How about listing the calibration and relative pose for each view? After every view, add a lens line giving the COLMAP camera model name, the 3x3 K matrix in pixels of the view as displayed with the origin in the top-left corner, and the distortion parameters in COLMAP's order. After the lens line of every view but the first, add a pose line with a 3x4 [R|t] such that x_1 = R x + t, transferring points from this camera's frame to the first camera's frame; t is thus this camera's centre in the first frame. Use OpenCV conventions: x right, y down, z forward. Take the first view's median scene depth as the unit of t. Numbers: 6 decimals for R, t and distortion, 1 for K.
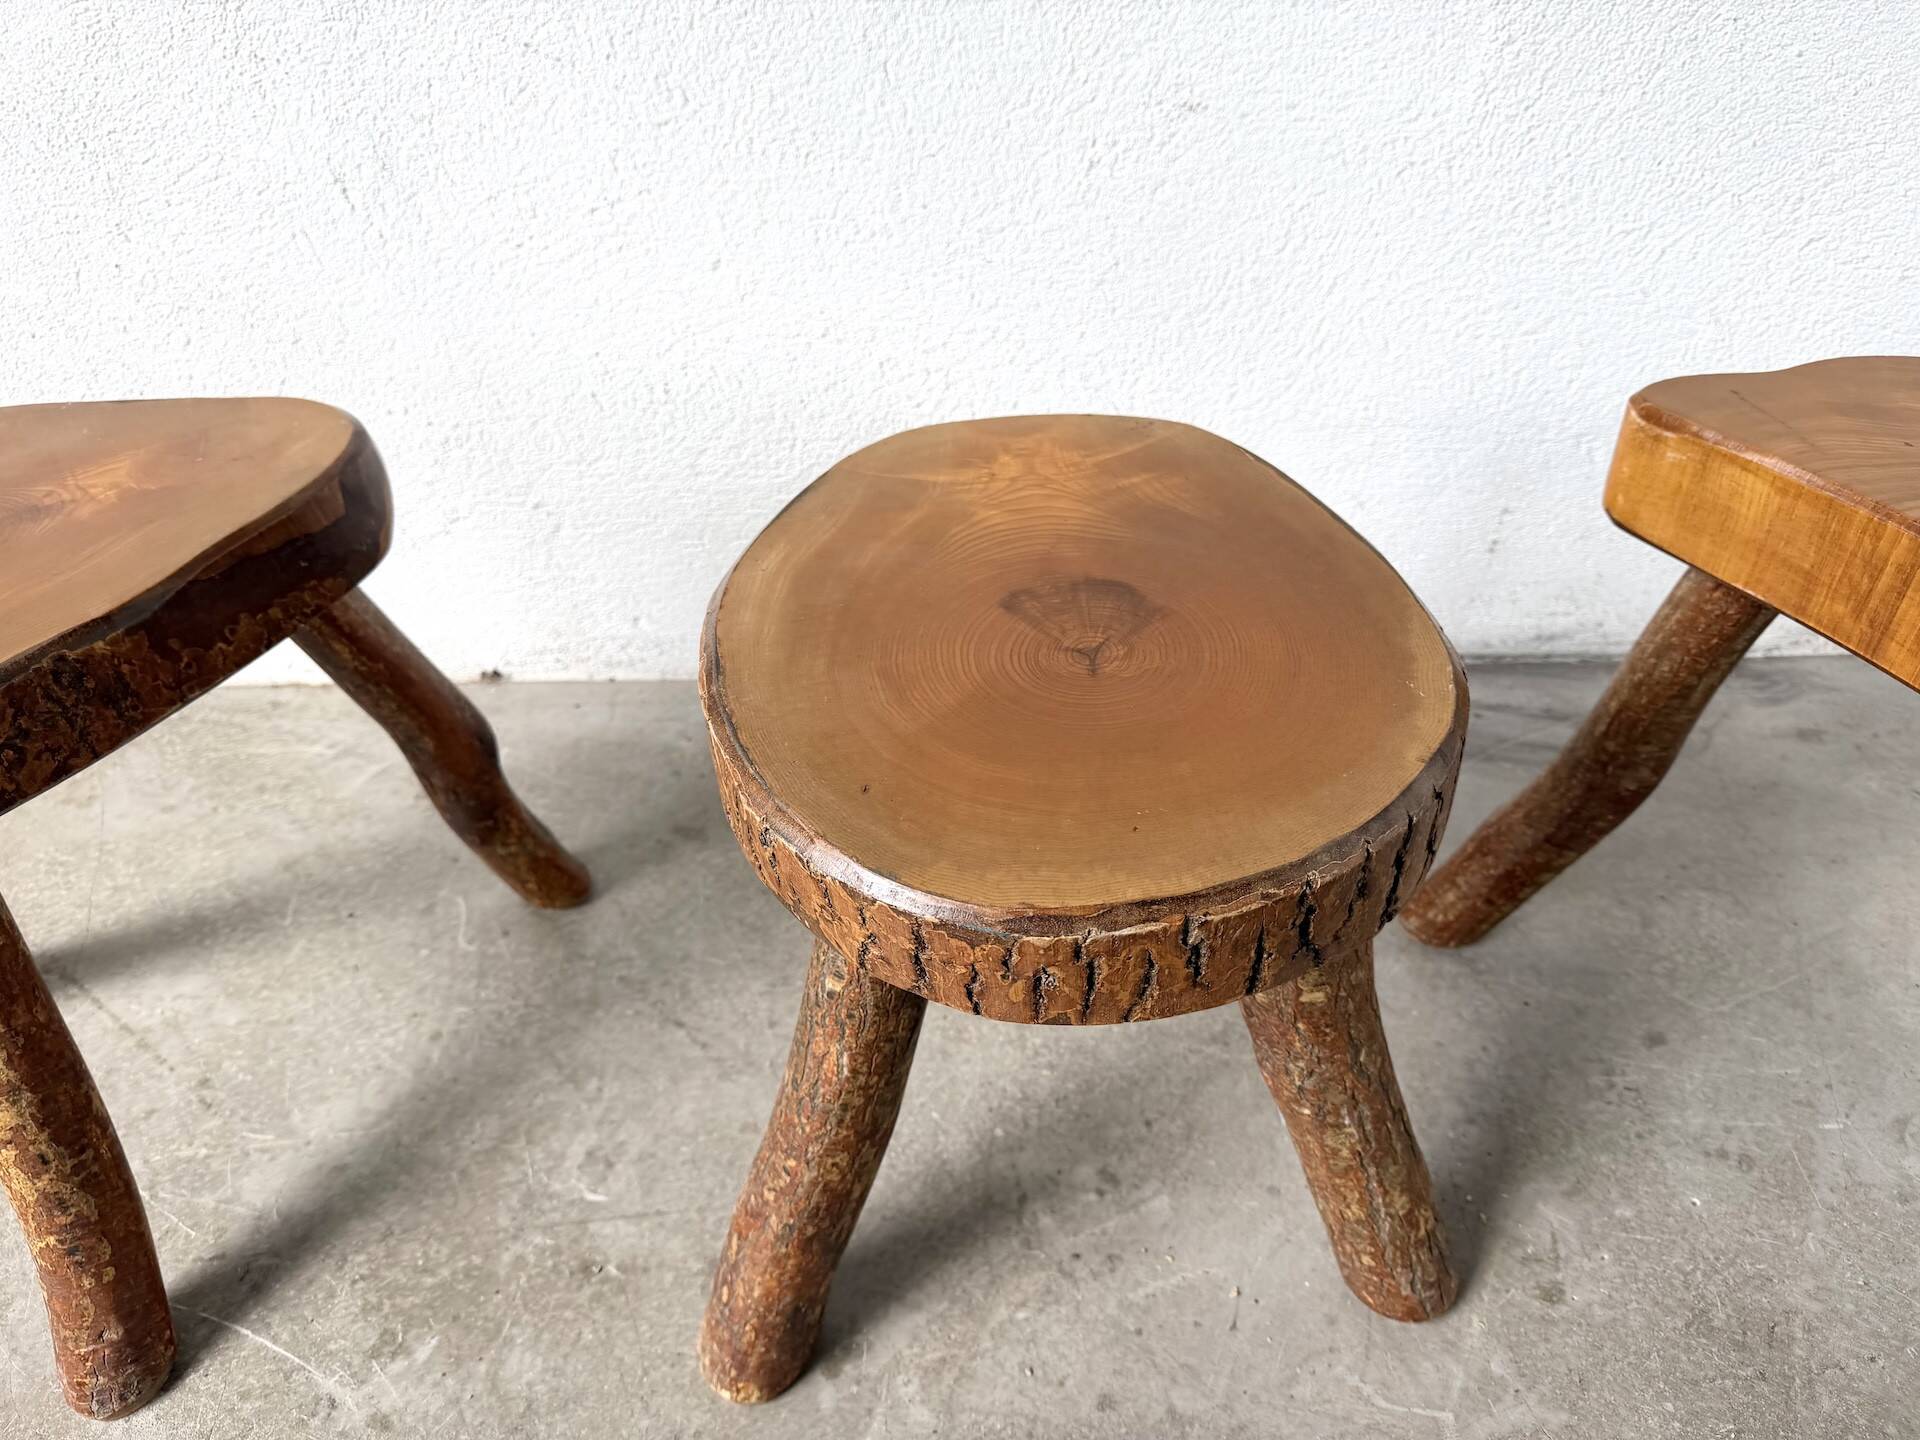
lens RADIAL K [[1368.8, 0, 972.8], [0, 1368.8, 735.9], [0, 0, 1]] dist [0.024037, -0.042876]
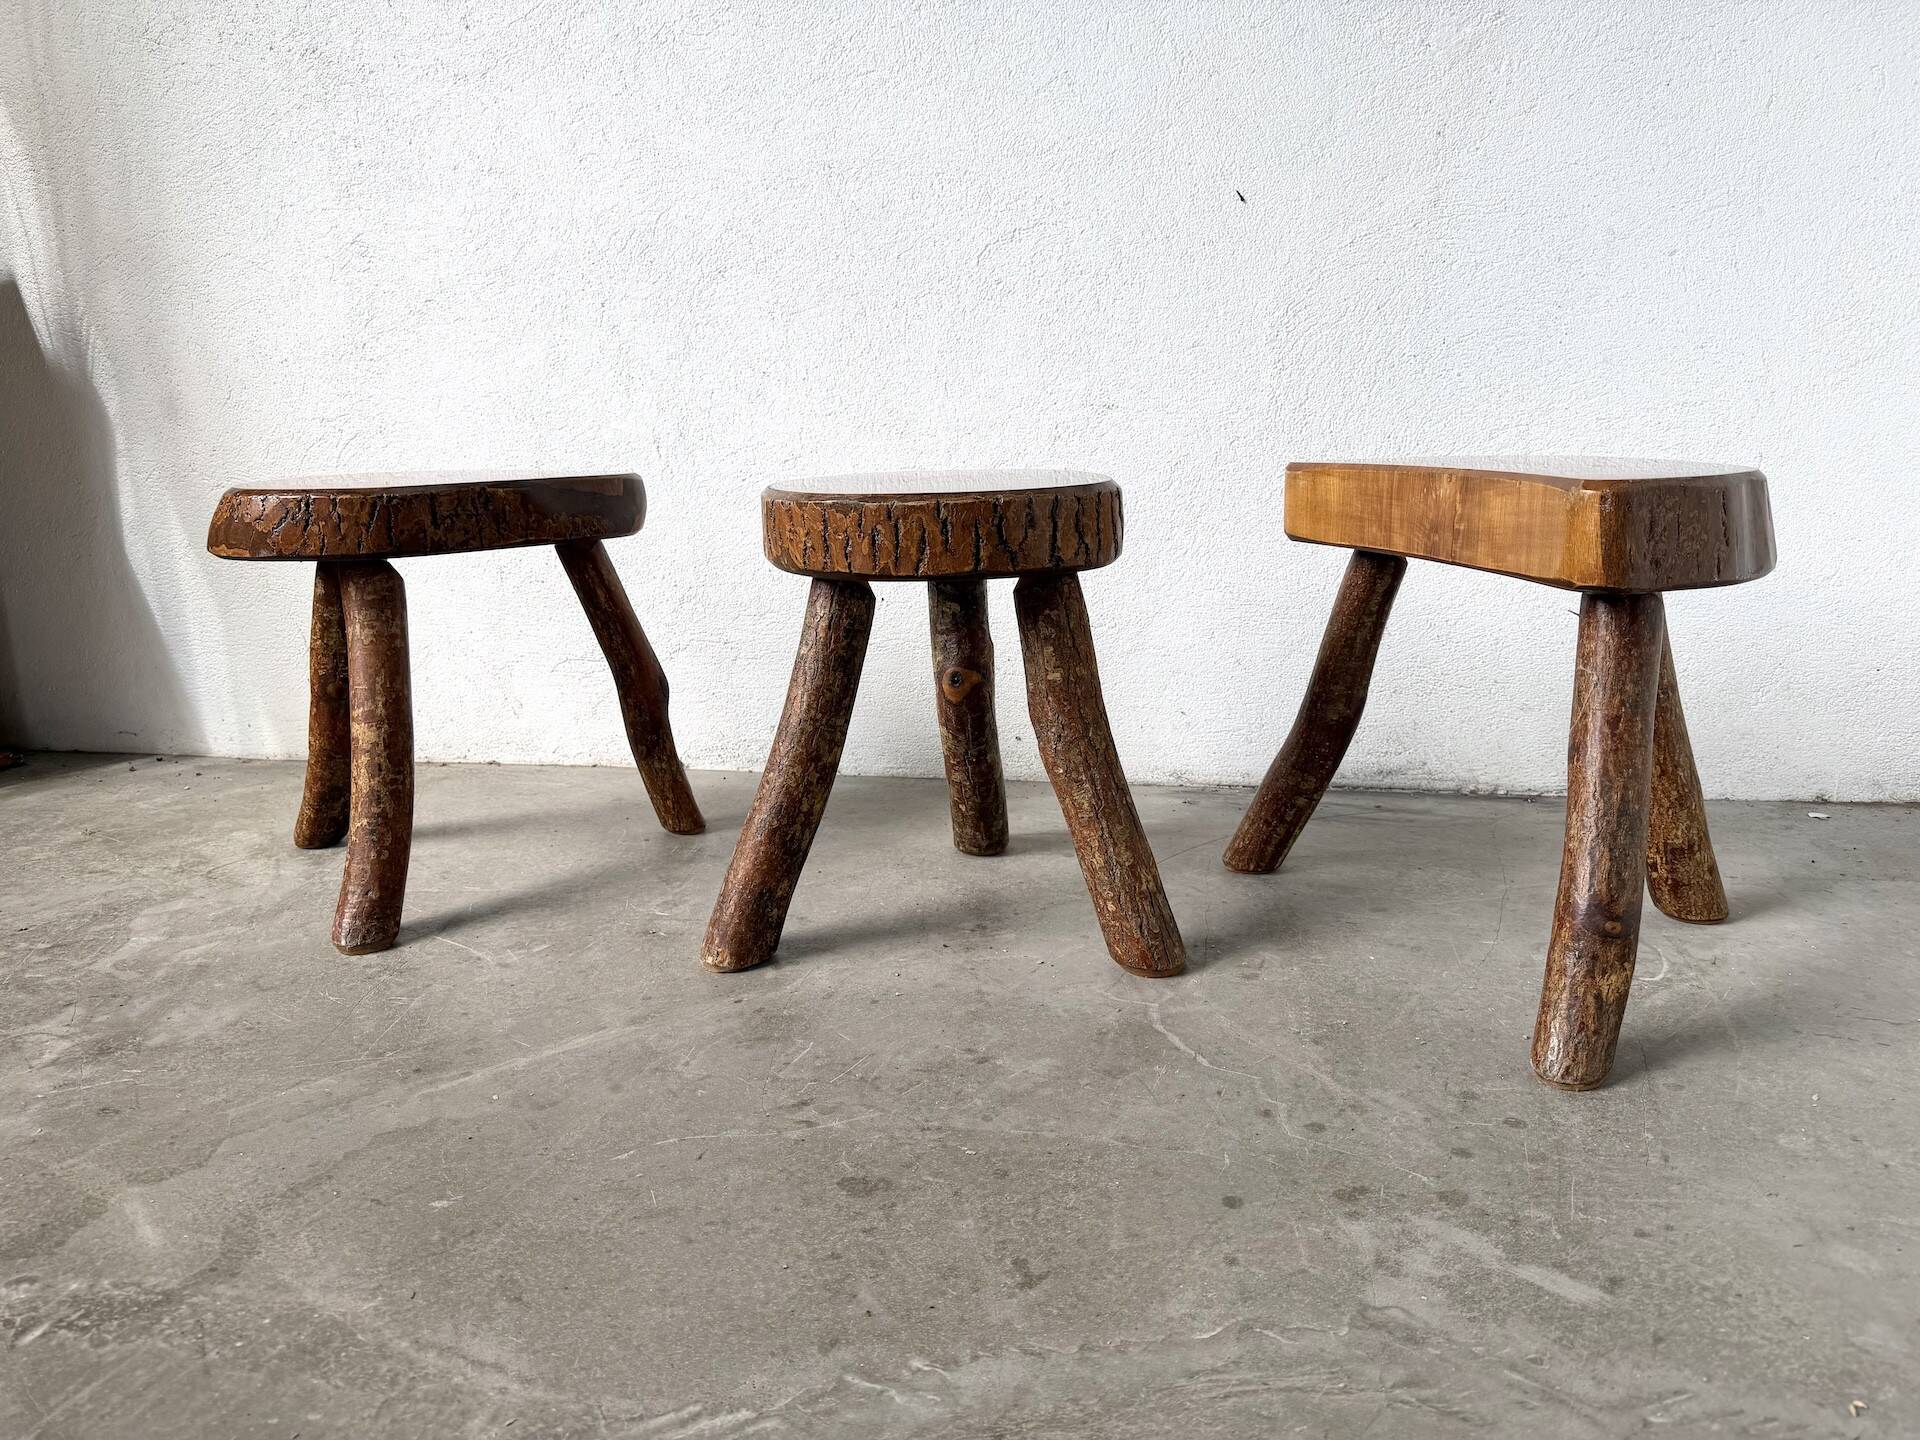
lens RADIAL K [[1368.8, 0, 957.1], [0, 1368.8, 721.3], [0, 0, 1]] dist [0.024037, -0.042876]
pose [[0.981115, 0.050177, -0.186806, 0.353541], [-0.131387, 0.881656, -0.453233, 0.829461], [0.141957, 0.469217, 0.871598, -0.440381]]
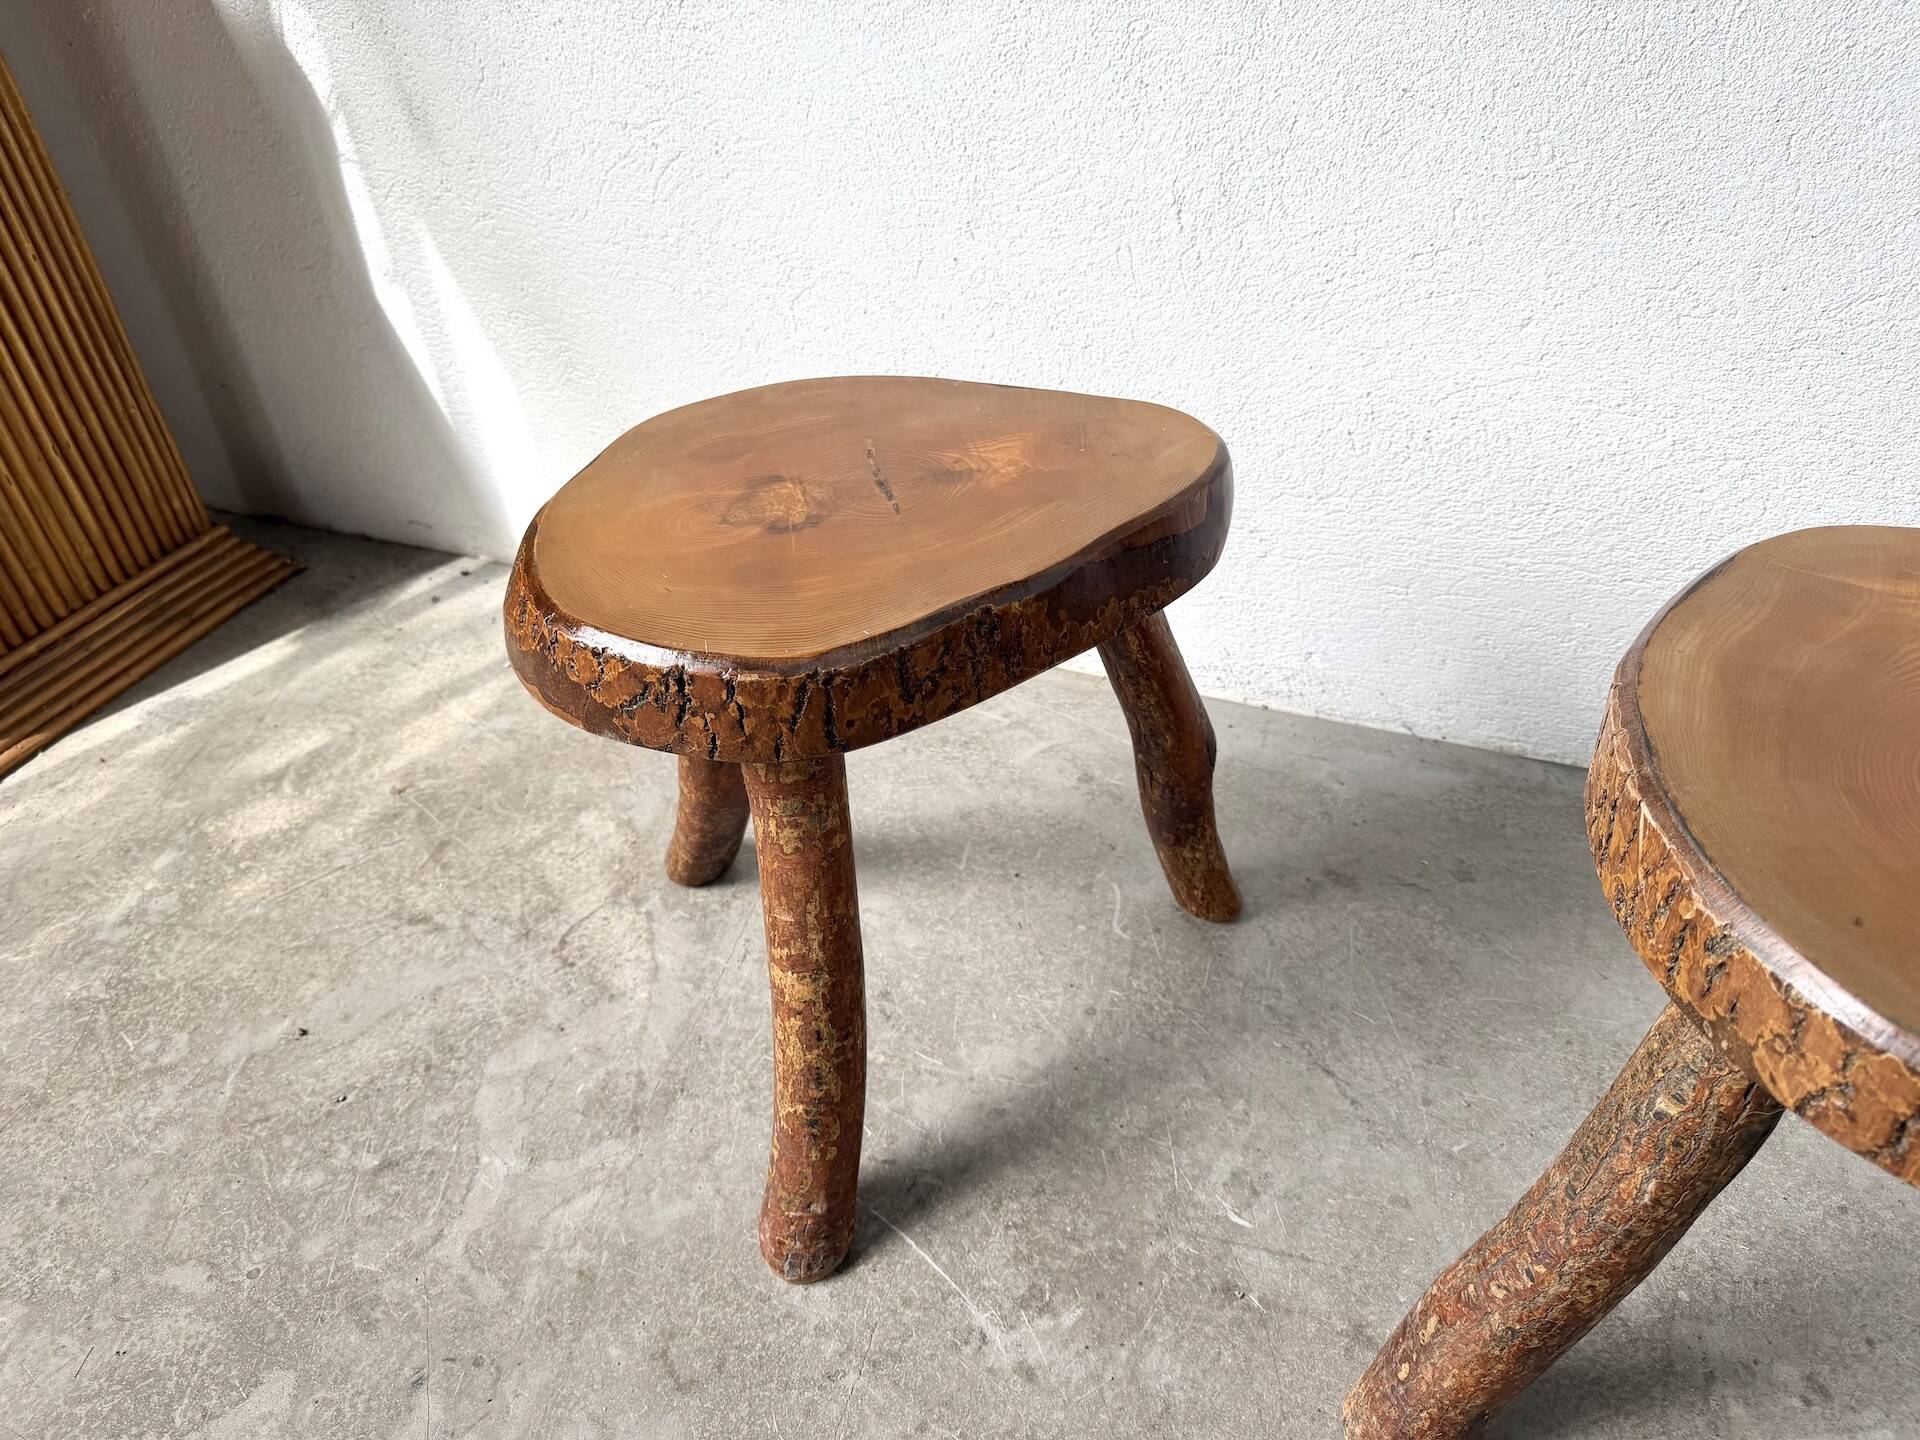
lens RADIAL K [[1368.8, 0, 951.4], [0, 1368.8, 715.6], [0, 0, 1]] dist [0.024037, -0.042876]
pose [[0.923935, 0.209503, -0.320082, -0.231138], [-0.220721, 0.975336, 0.001263, 0.022642], [0.312452, 0.069482, 0.947389, -0.038958]]
